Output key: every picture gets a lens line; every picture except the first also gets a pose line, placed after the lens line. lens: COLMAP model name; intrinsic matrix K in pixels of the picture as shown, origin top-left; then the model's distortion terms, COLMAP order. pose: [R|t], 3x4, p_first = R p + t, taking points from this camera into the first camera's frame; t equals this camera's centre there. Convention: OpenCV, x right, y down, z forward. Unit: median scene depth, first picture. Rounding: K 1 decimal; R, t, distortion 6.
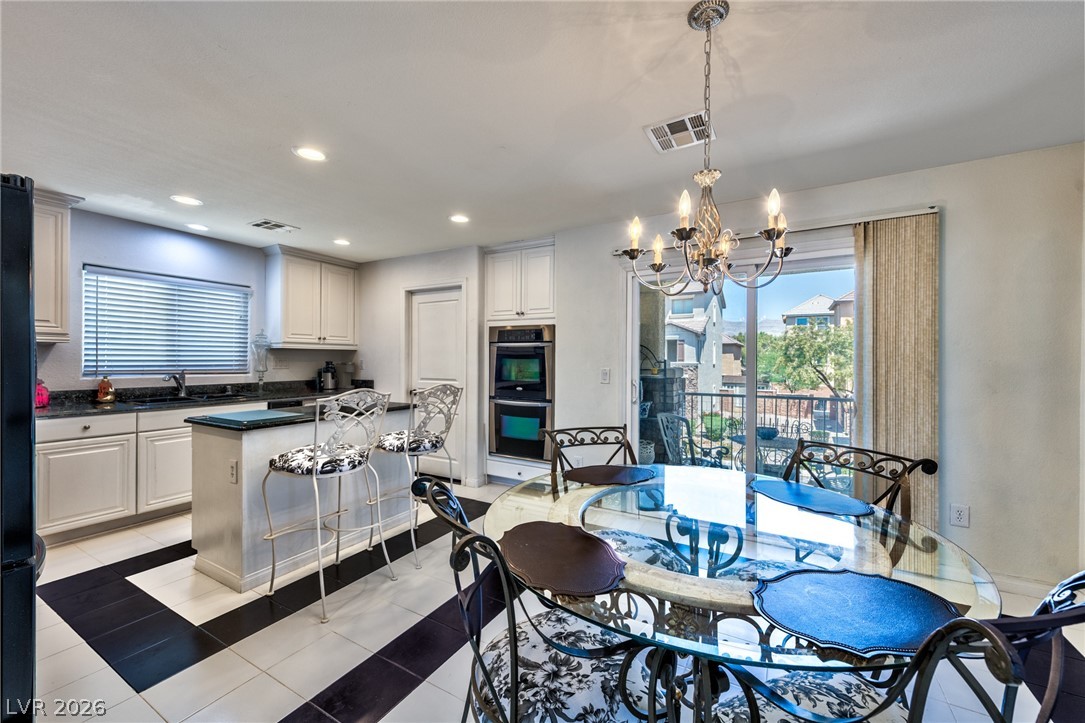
lens RADIAL K [[424.0, 0, 545.0], [0, 424.0, 359.2], [0, 0, 1]] dist [0.002083, -0.000100]
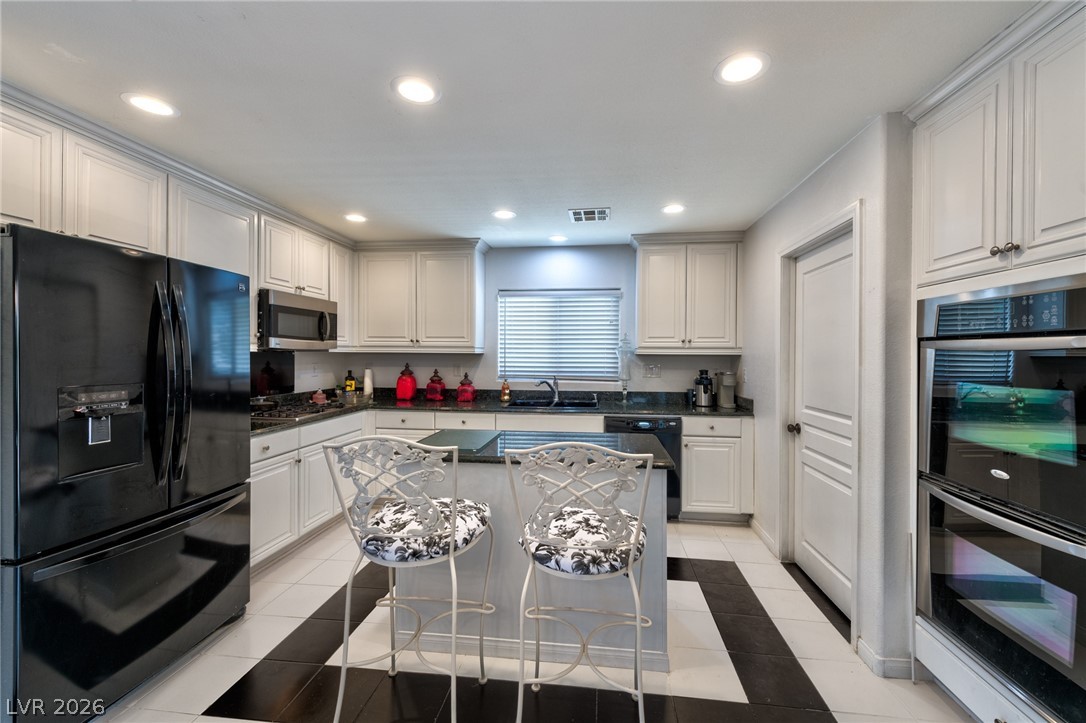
lens RADIAL K [[424.3, 0, 545.5], [0, 424.3, 359.2], [0, 0, 1]] dist [0.002083, -0.000100]
pose [[0.373550, 0.007688, -0.927578, 0.114505], [-0.004301, 0.999969, 0.006555, -0.021434], [0.927600, 0.001541, 0.373572, 0.517950]]
